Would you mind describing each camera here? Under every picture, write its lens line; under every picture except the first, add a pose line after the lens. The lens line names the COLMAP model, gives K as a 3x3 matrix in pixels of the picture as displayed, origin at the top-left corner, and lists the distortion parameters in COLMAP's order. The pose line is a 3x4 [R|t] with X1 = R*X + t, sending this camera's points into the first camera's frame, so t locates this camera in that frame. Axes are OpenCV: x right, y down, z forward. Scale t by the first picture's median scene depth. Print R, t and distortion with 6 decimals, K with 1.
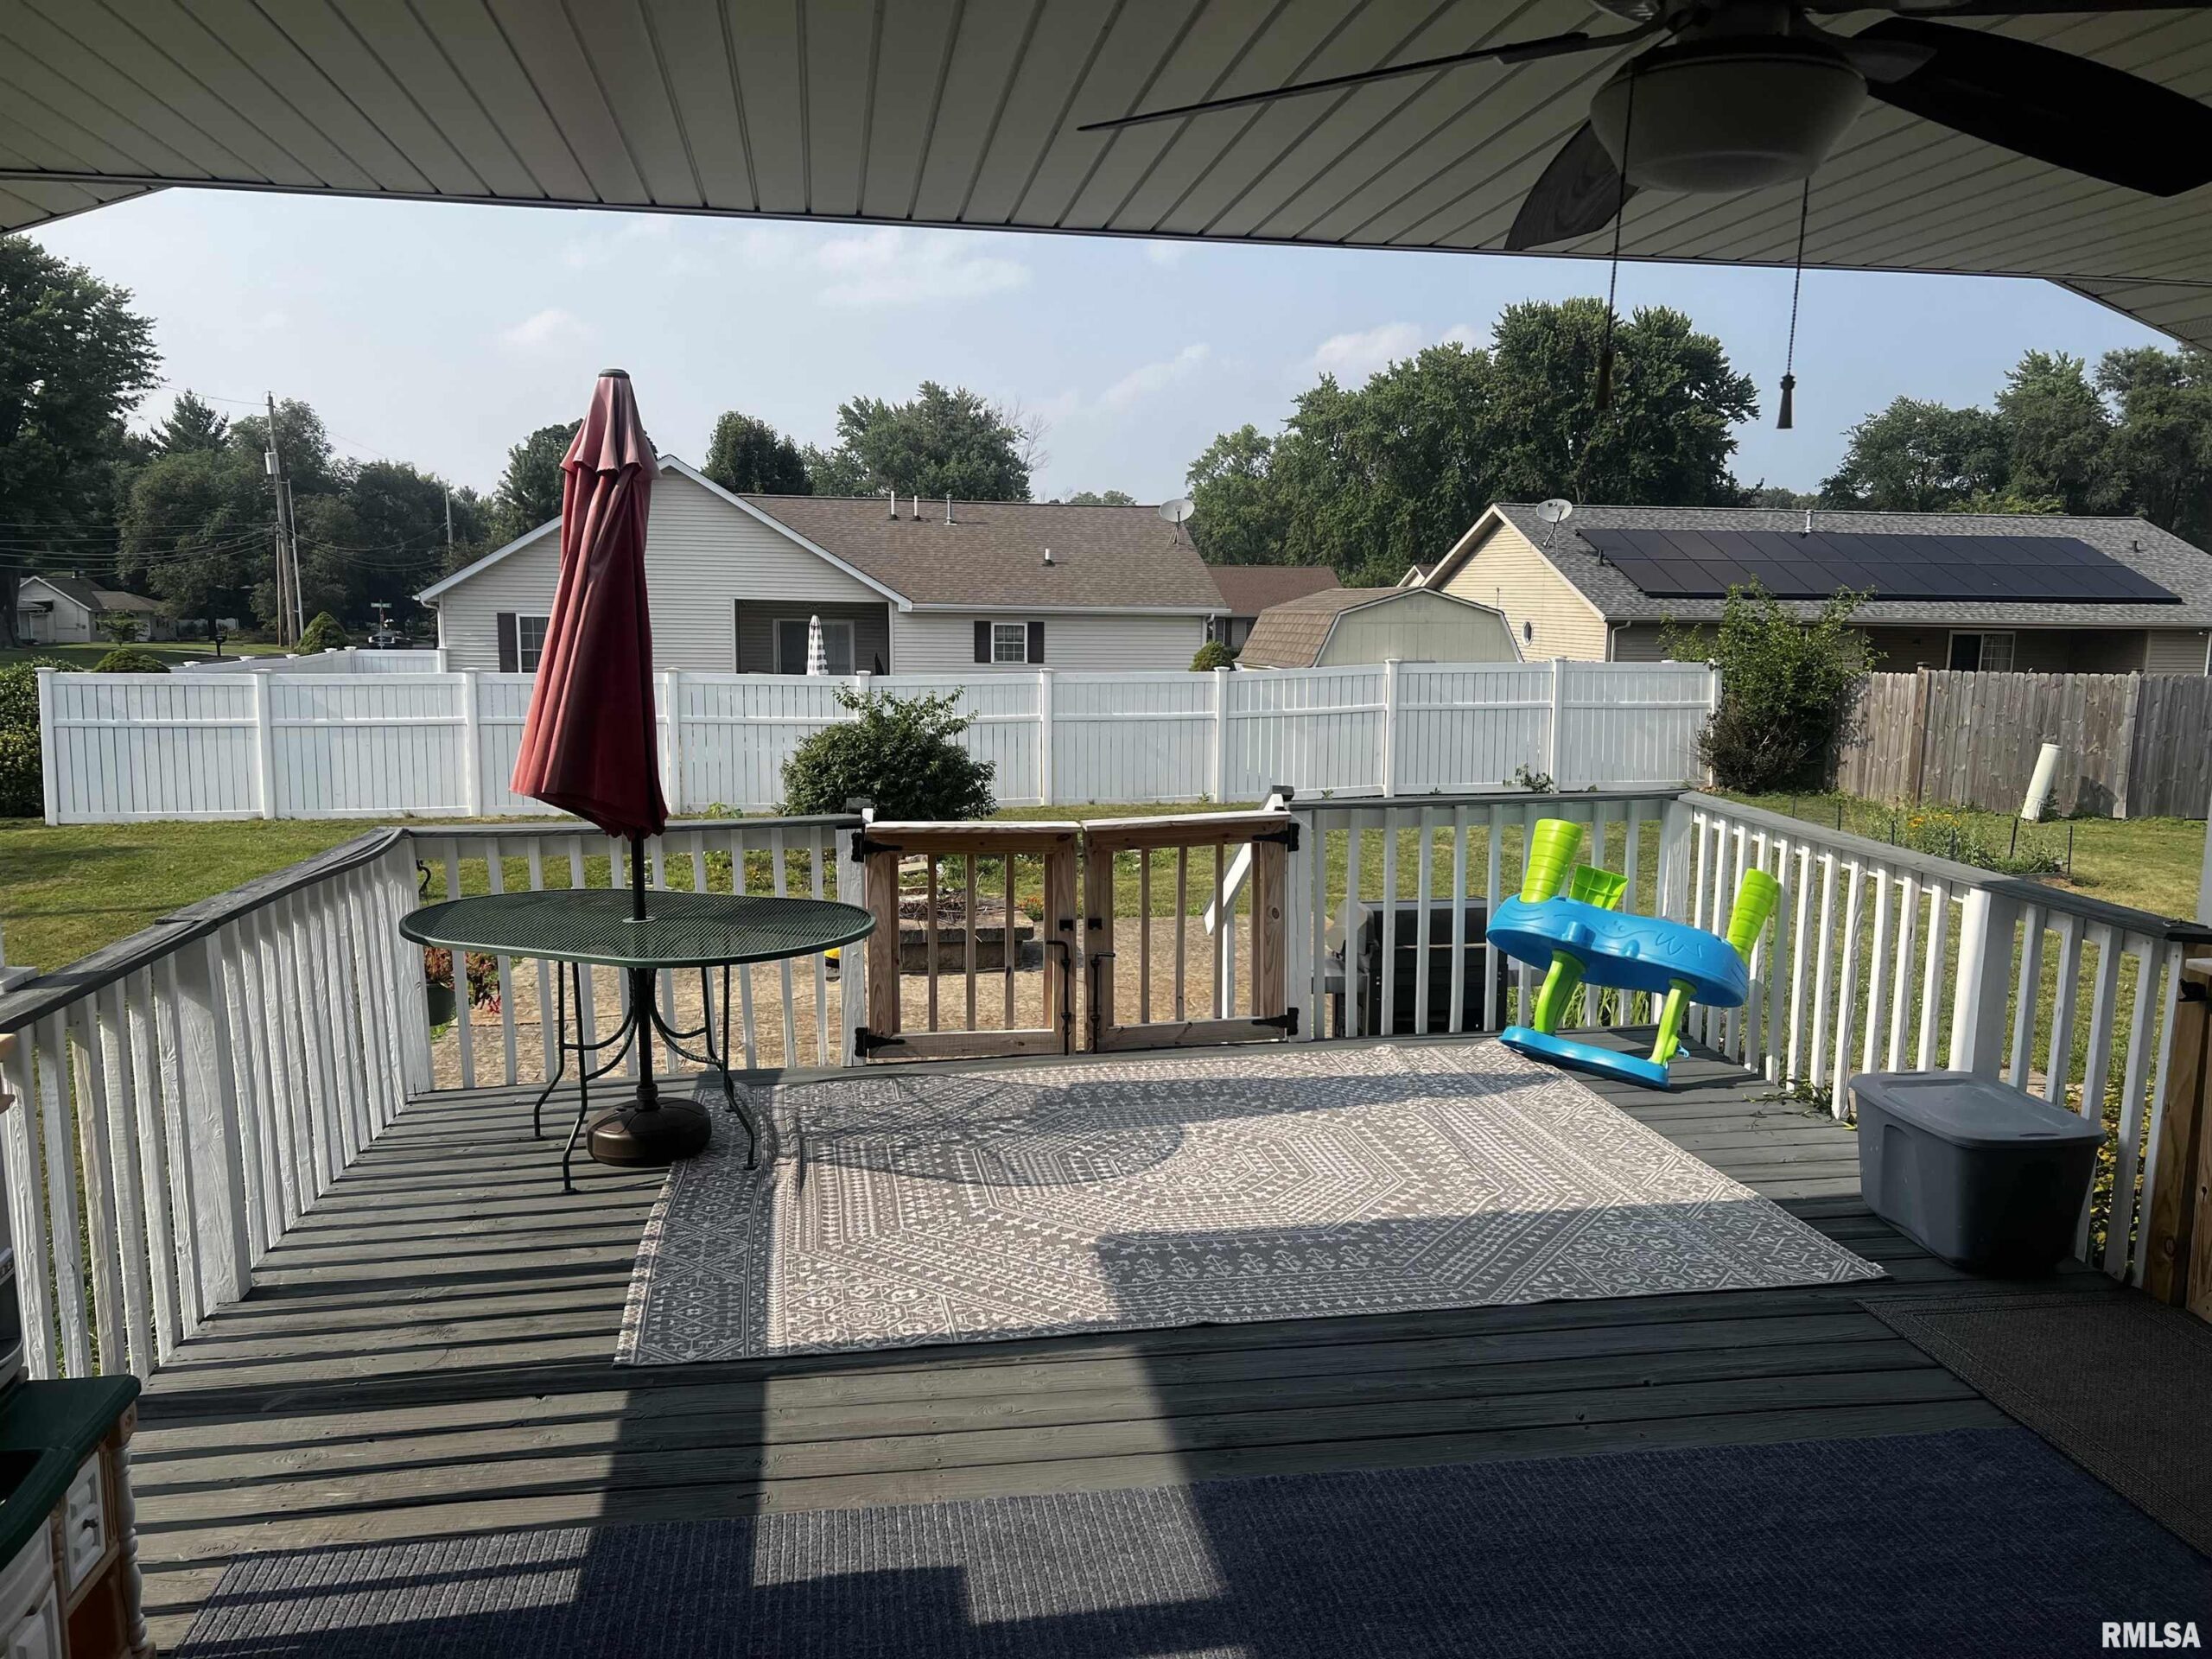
lens RADIAL K [[1657.2, 0, 1106.7], [0, 1657.2, 830.2], [0, 0, 1]] dist [0.019357, -0.019029]
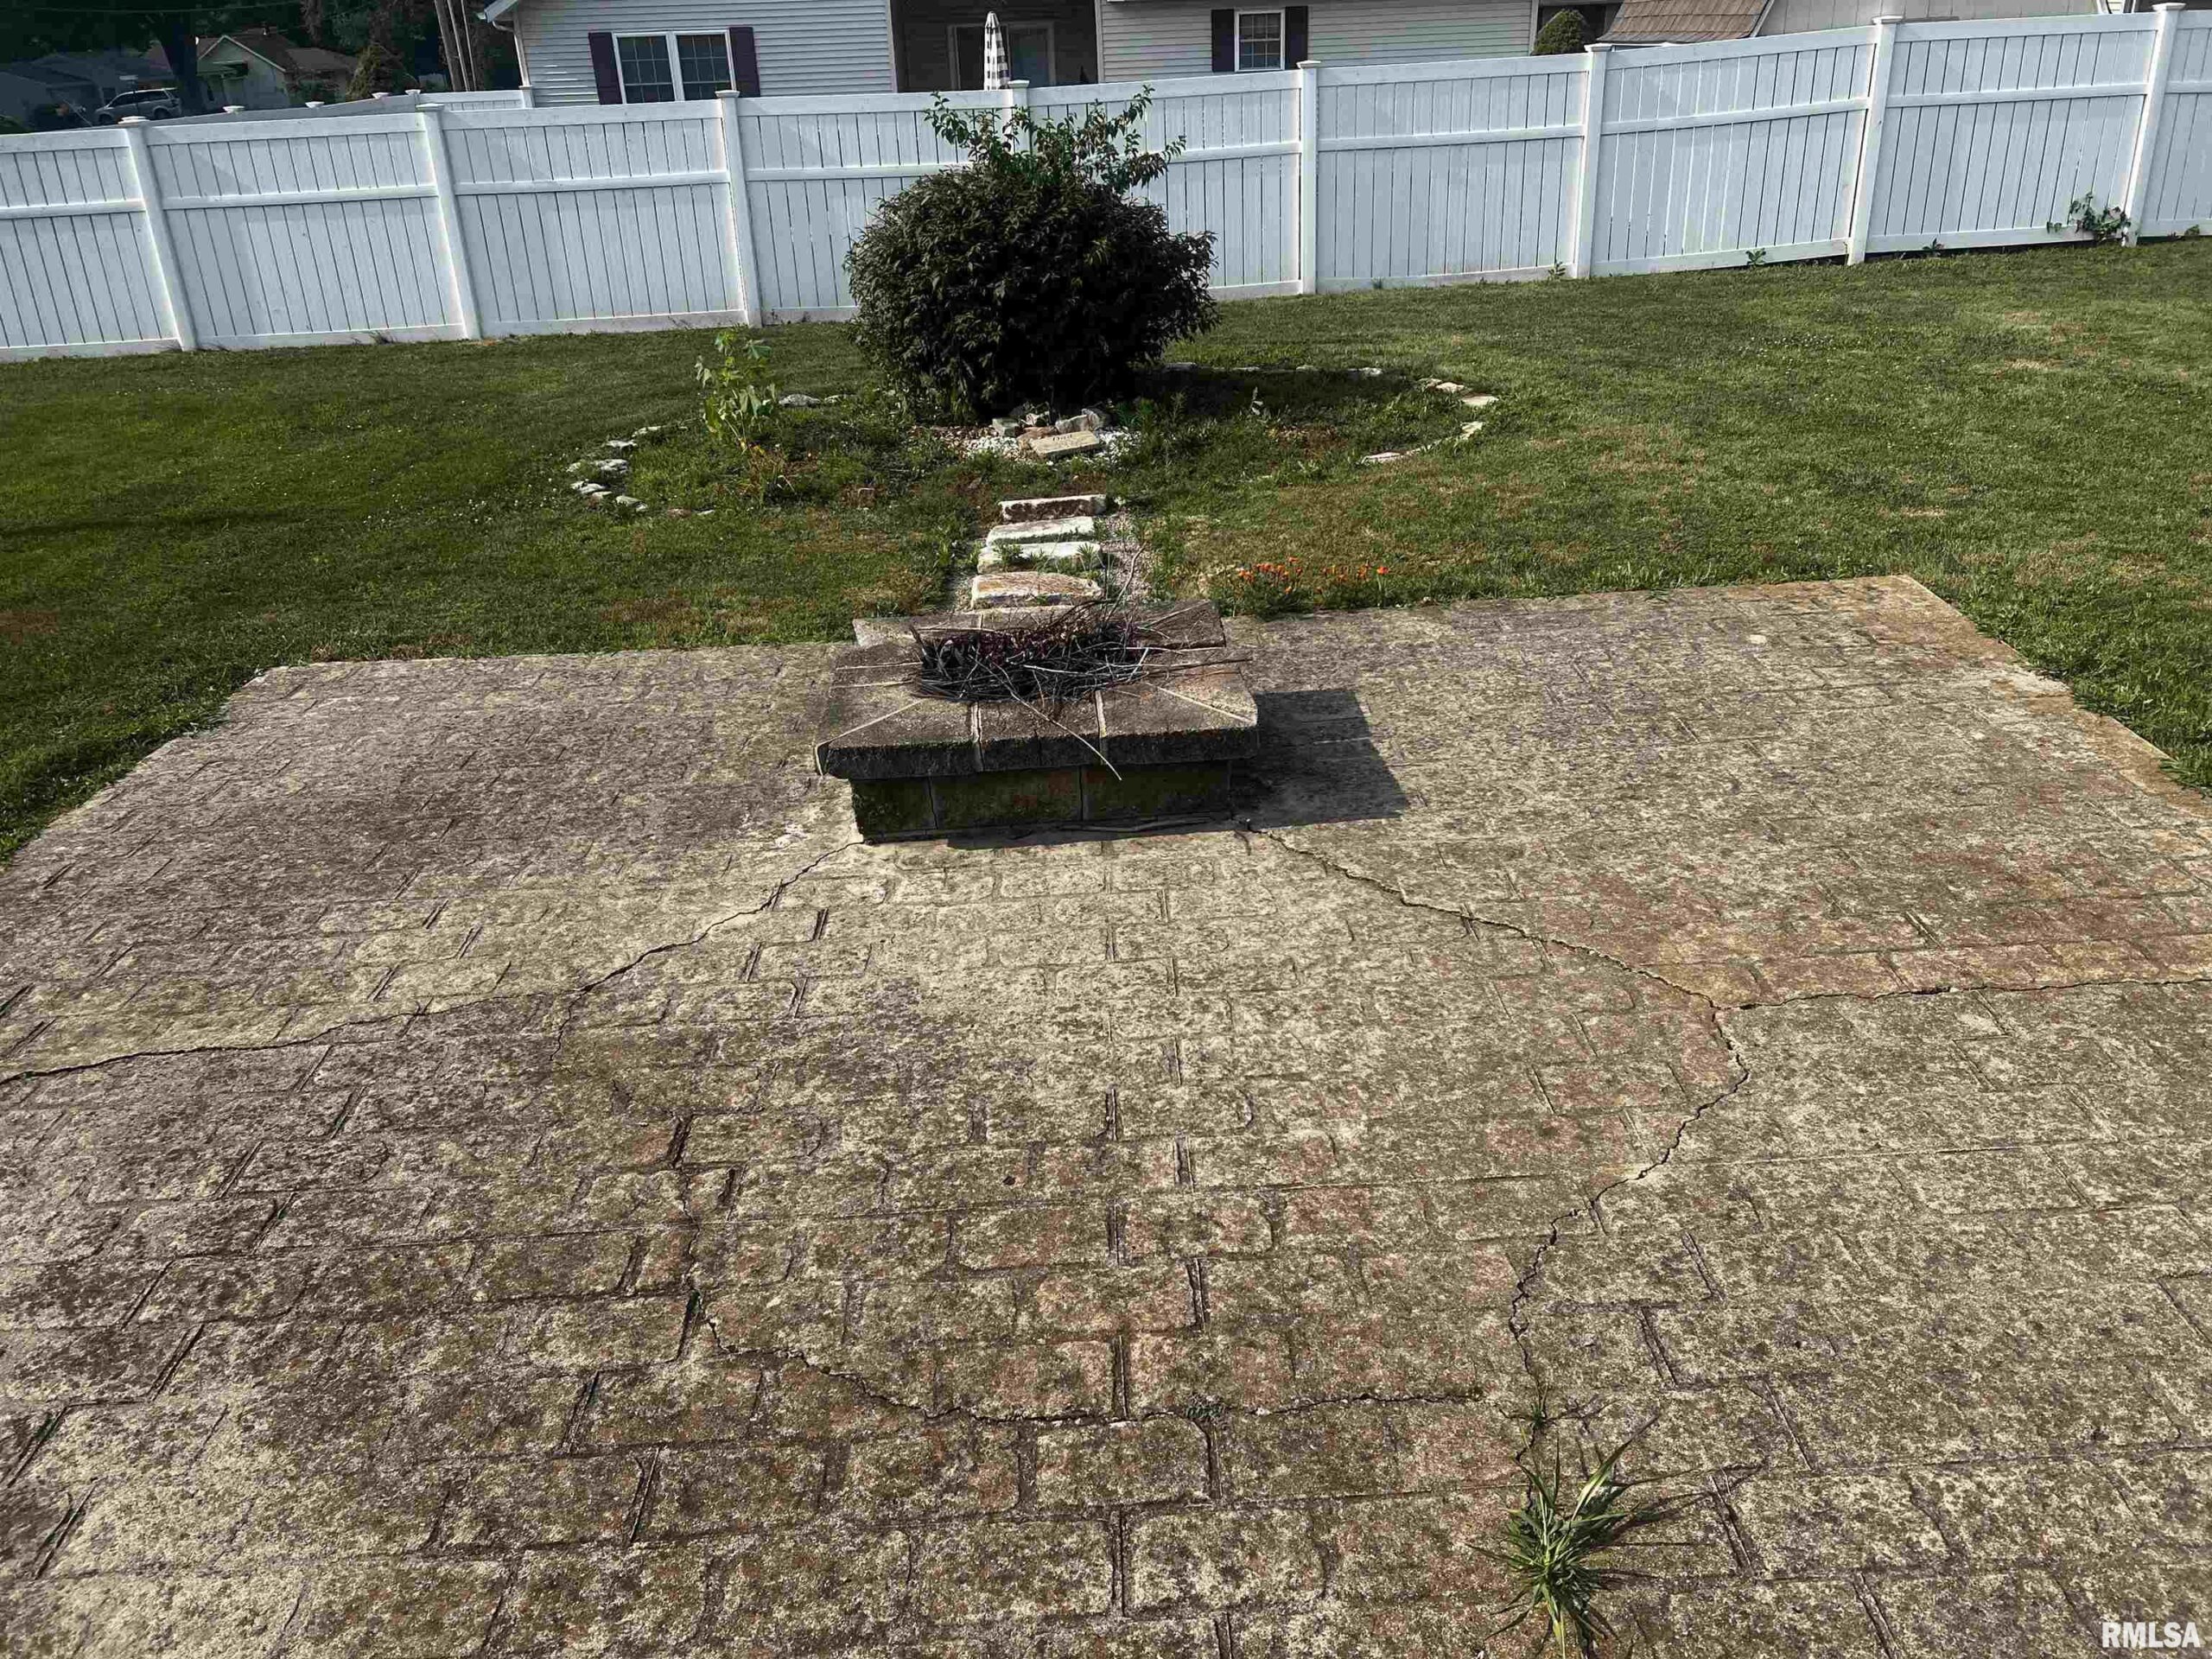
lens RADIAL K [[1657.2, 0, 1098.8], [0, 1657.2, 830.7], [0, 0, 1]] dist [0.019357, -0.019029]
pose [[0.987211, 0.020766, -0.158062, -0.010415], [0.029758, 0.950051, 0.310672, -0.021198], [0.156619, -0.311402, 0.937283, 0.340452]]
